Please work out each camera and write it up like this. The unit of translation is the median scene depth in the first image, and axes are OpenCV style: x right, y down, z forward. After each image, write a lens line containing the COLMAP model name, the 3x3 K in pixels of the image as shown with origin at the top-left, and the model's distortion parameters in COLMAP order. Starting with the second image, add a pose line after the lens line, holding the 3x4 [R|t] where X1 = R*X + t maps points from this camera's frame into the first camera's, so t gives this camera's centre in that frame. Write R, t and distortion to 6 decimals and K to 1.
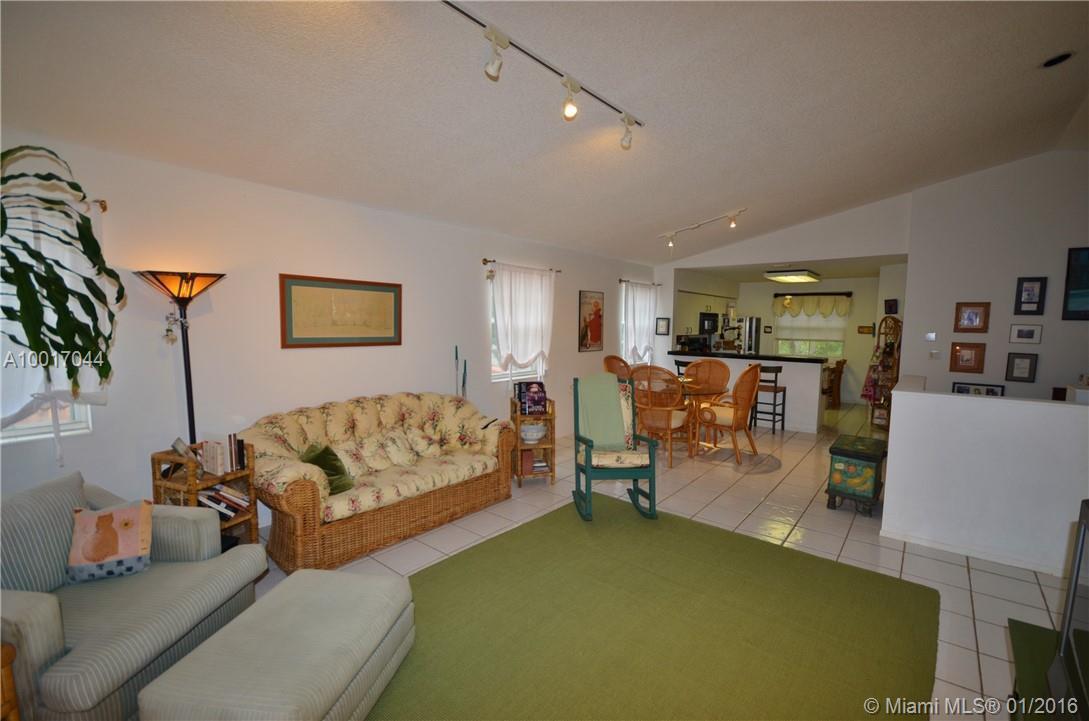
lens RADIAL K [[492.1, 0, 543.3], [0, 492.1, 361.6], [0, 0, 1]] dist [0.003278, 0.000062]
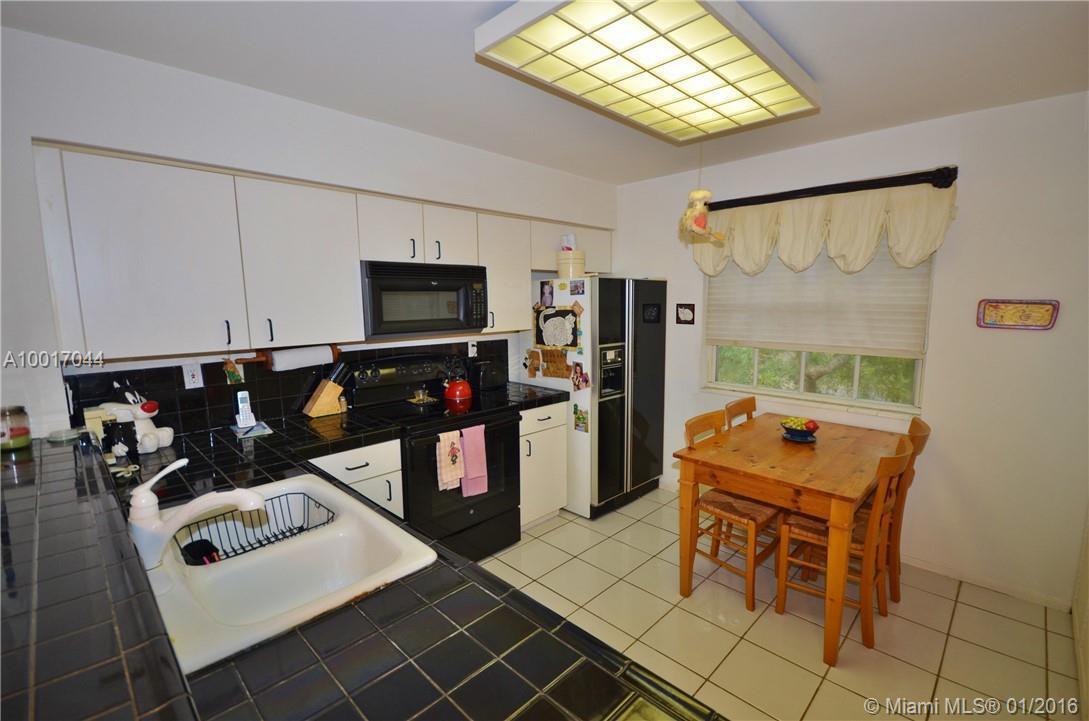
lens RADIAL K [[492.1, 0, 547.1], [0, 492.1, 362.6], [0, 0, 1]] dist [0.003278, 0.000062]
pose [[0.996258, -0.007608, -0.086092, 0.404444], [0.011808, 0.998759, 0.048383, -0.050507], [0.085617, -0.049218, 0.995112, 0.670828]]
